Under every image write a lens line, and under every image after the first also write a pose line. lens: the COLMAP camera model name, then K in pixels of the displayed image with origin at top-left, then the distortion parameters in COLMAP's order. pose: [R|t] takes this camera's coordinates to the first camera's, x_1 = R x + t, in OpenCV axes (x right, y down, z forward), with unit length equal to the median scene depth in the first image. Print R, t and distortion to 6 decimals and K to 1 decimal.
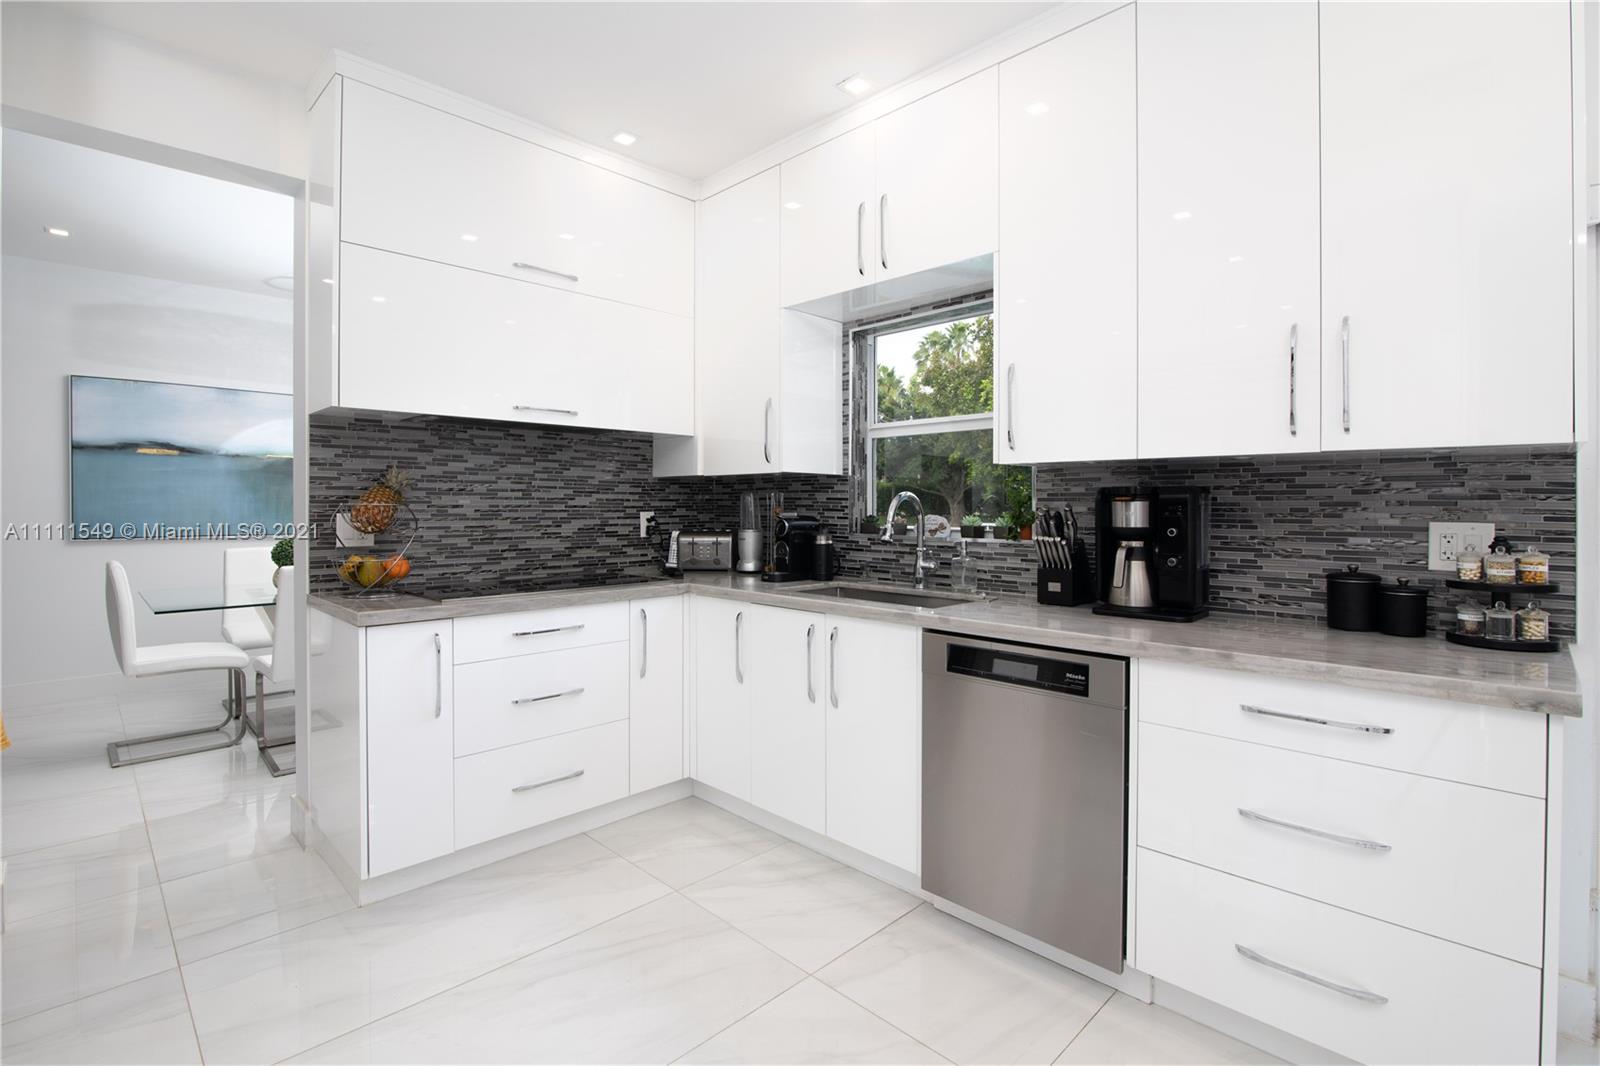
lens RADIAL K [[739.2, 0, 809.8], [0, 739.2, 515.4], [0, 0, 1]] dist [-0.001721, 0.000123]
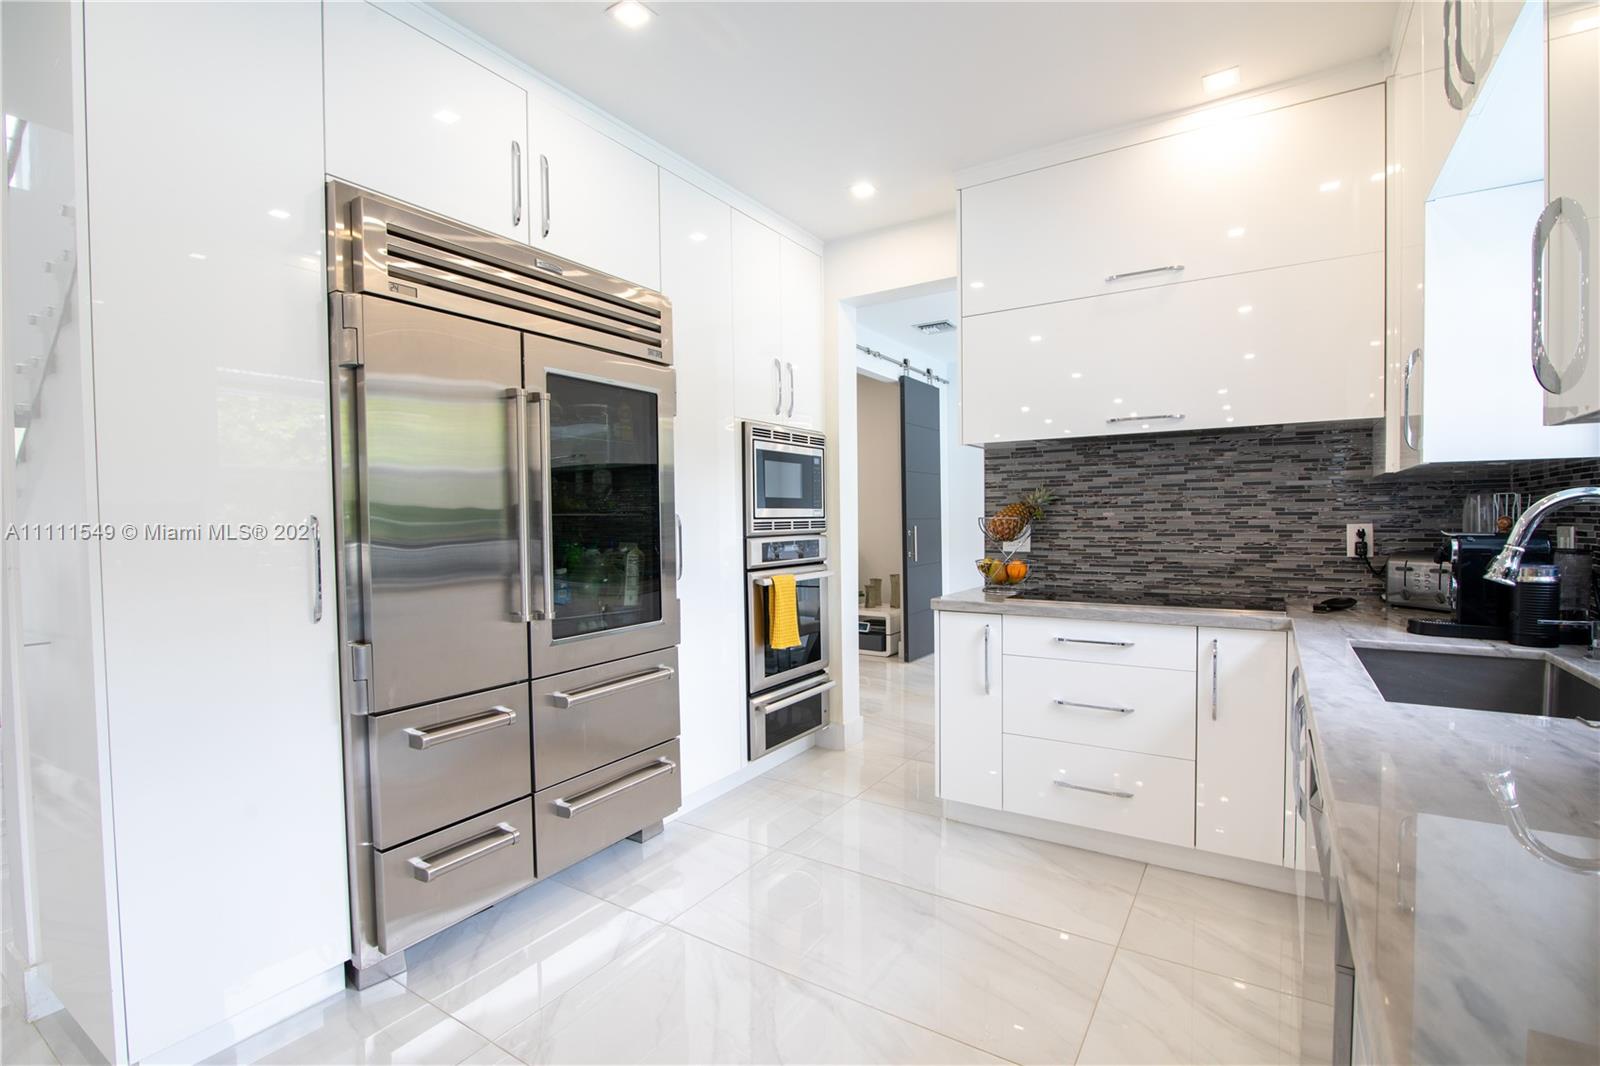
lens RADIAL K [[739.2, 0, 809.0], [0, 739.2, 544.3], [0, 0, 1]] dist [-0.001721, 0.000123]
pose [[0.225295, 0.030292, -0.973820, 0.472202], [-0.002787, 0.999532, 0.030447, -0.006368], [0.974287, -0.004146, 0.225274, 0.344429]]
